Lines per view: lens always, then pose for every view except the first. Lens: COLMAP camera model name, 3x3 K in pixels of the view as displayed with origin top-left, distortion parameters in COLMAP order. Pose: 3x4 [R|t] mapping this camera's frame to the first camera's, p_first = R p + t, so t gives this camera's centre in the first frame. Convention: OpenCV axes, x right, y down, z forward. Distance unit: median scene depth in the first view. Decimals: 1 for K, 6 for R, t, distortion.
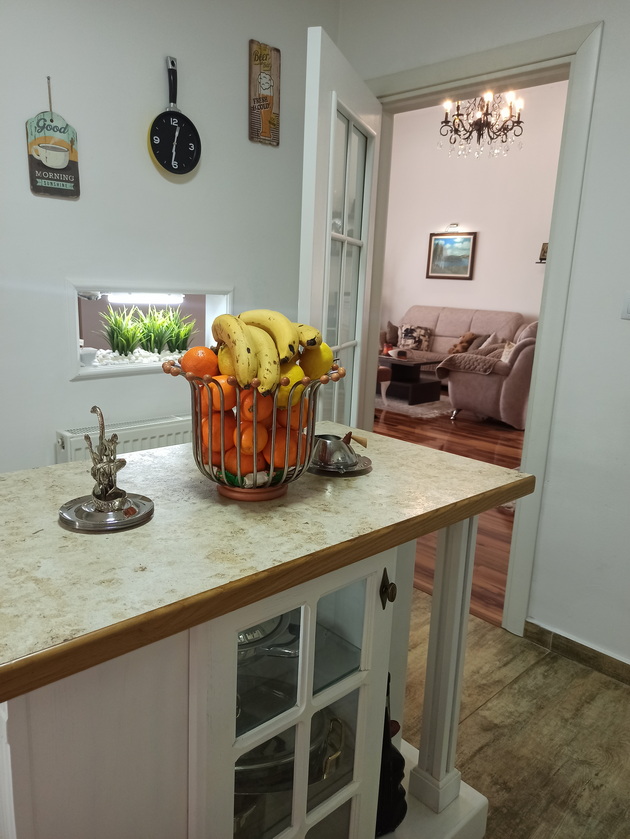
lens RADIAL K [[622.6, 0, 313.1], [0, 622.6, 419.8], [0, 0, 1]] dist [0.004213, -0.004010]
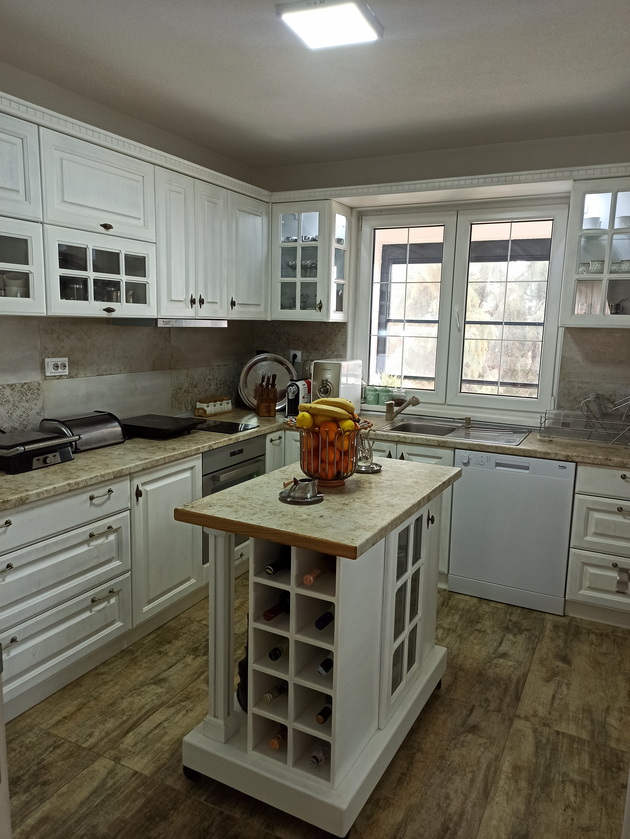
lens RADIAL K [[622.6, 0, 314.0], [0, 622.6, 419.8], [0, 0, 1]] dist [0.004213, -0.004010]
pose [[-0.945460, -0.020132, -0.325116, 0.509297], [-0.135194, 0.932317, 0.335422, -0.632037], [0.296359, 0.361082, -0.884190, 2.258203]]
